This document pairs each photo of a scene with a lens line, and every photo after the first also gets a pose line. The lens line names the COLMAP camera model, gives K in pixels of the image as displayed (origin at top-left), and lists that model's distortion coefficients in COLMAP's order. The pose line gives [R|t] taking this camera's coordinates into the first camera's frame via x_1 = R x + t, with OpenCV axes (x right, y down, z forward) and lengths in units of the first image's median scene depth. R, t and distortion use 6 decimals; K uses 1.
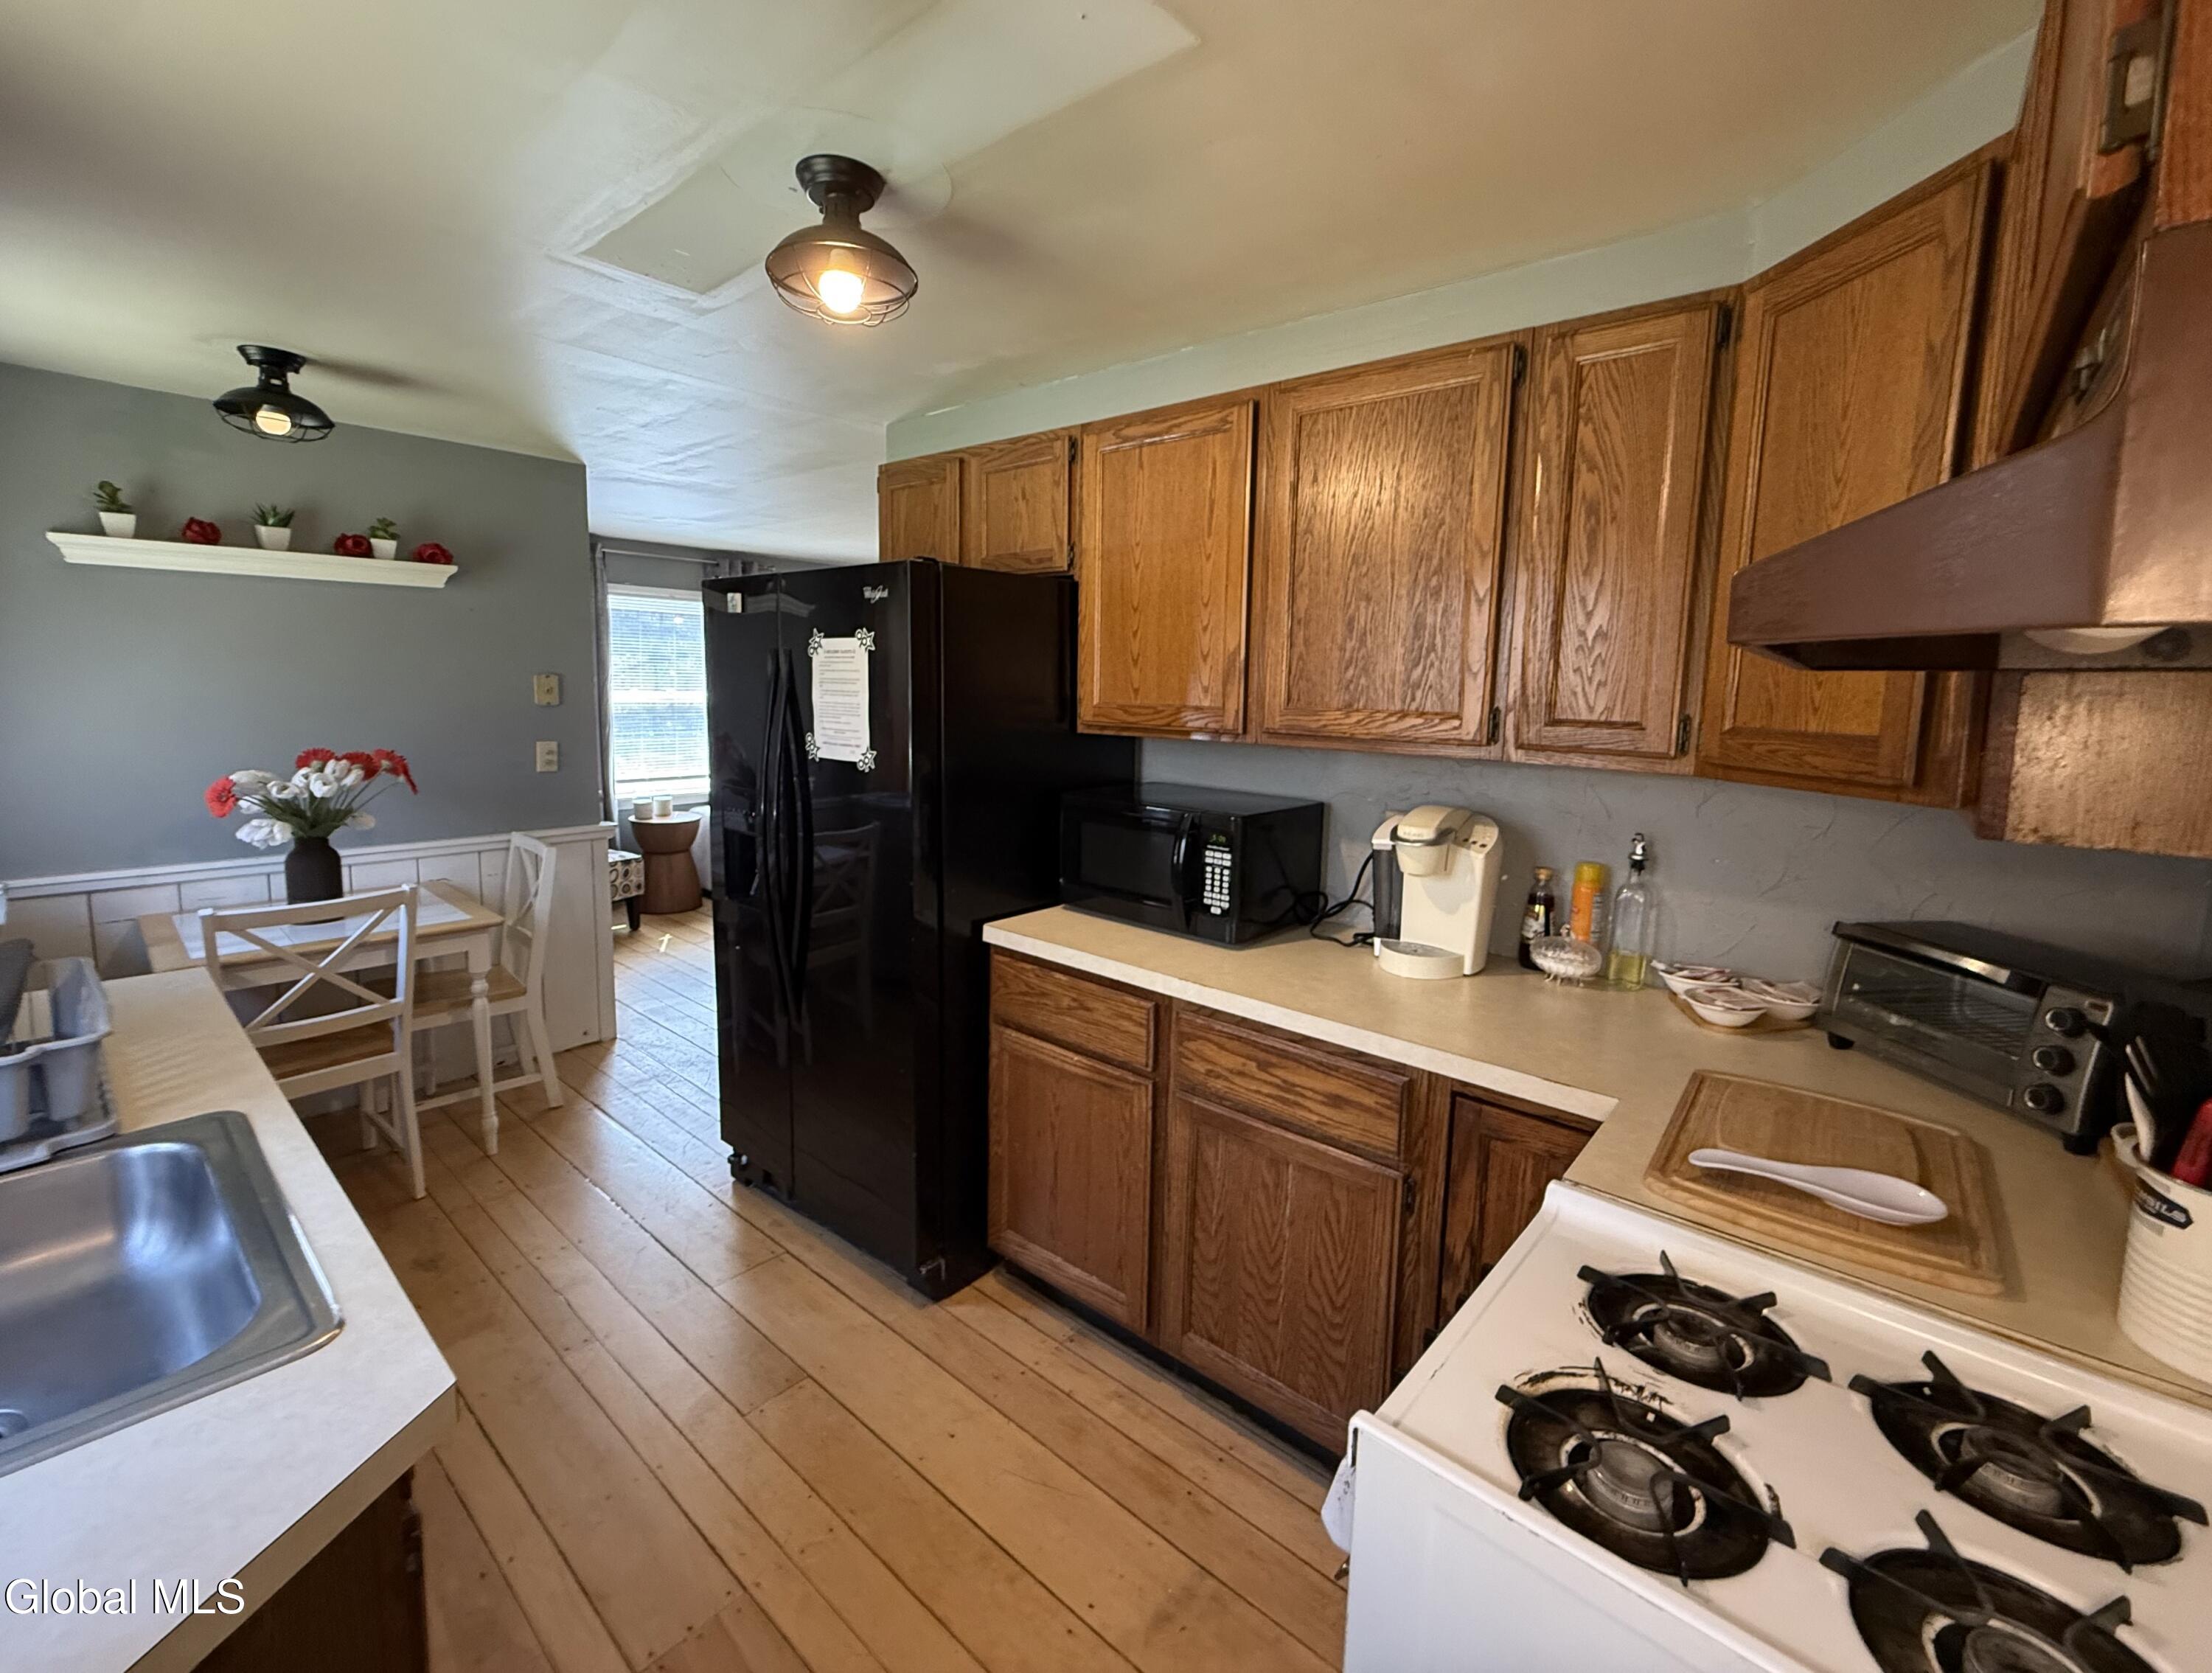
lens RADIAL K [[938.1, 0, 1107.2], [0, 938.1, 814.8], [0, 0, 1]] dist [0.000011, 0.000004]
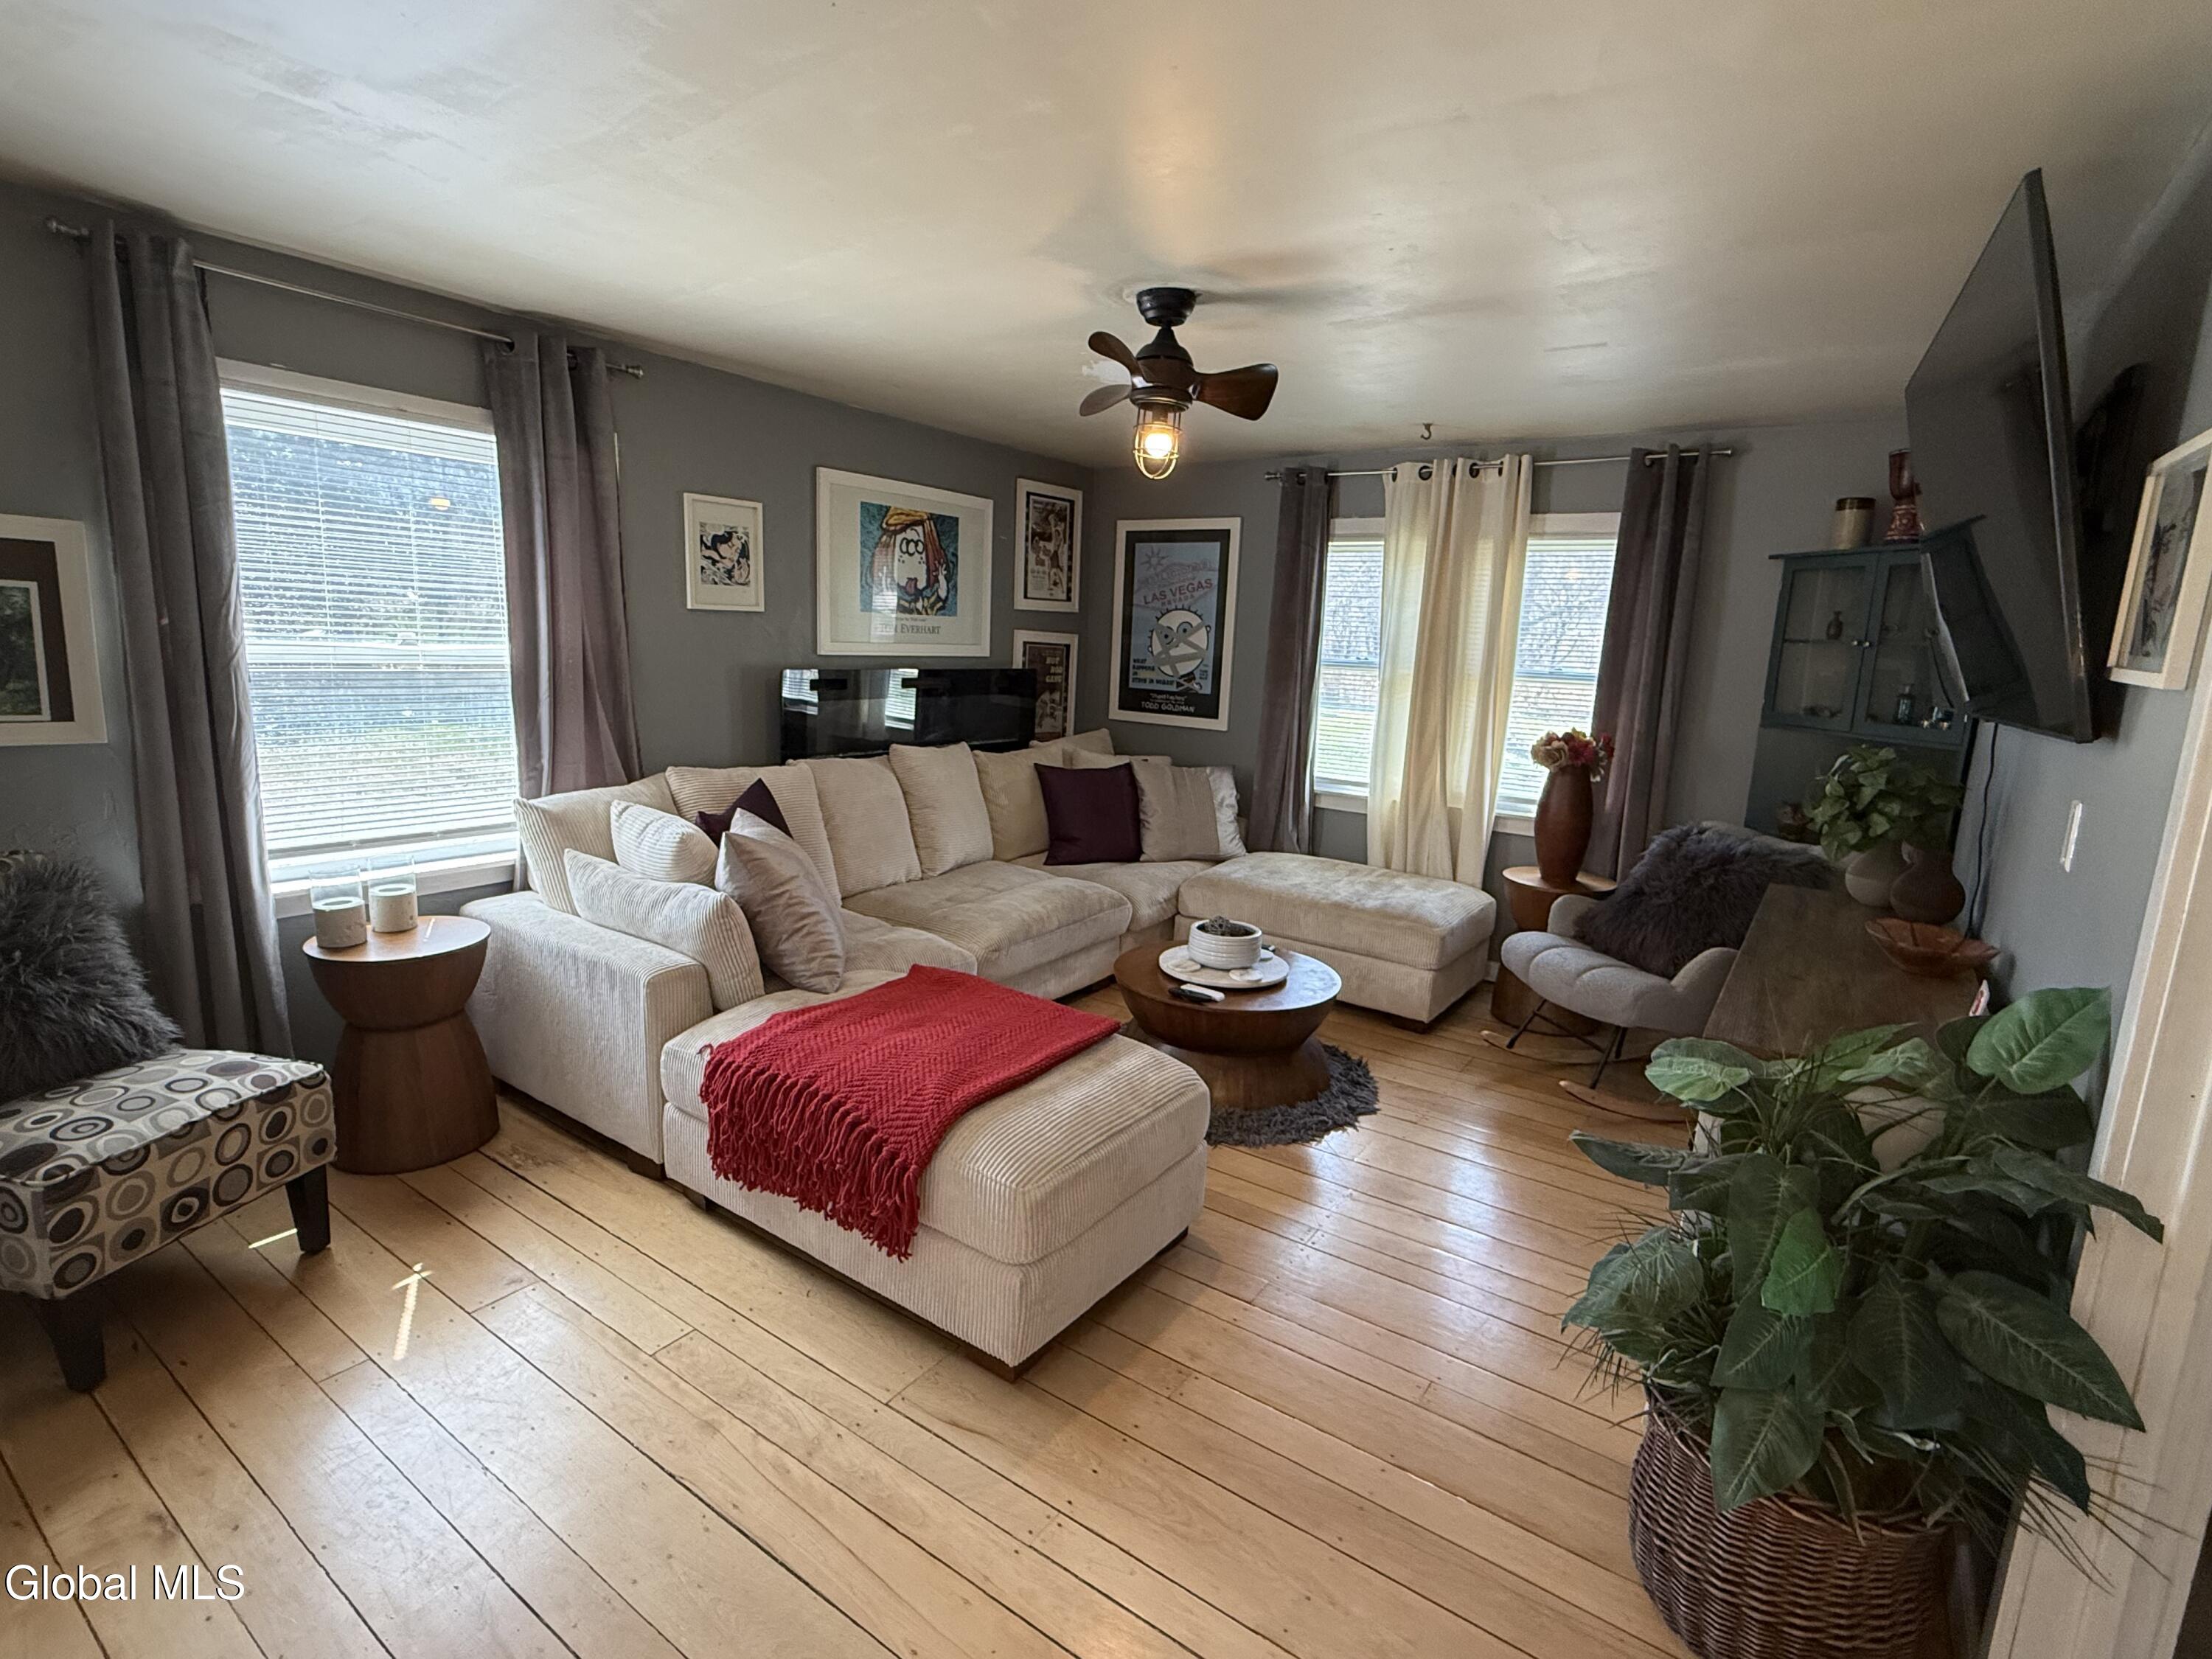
lens RADIAL K [[1059.4, 0, 1106.4], [0, 1059.4, 834.4], [0, 0, 1]] dist [-0.000490, -0.000090]
pose [[0.994287, -0.011272, 0.106145, -0.208275], [0.006646, 0.999017, 0.043836, -0.063345], [-0.106534, -0.042880, 0.993384, 0.503271]]
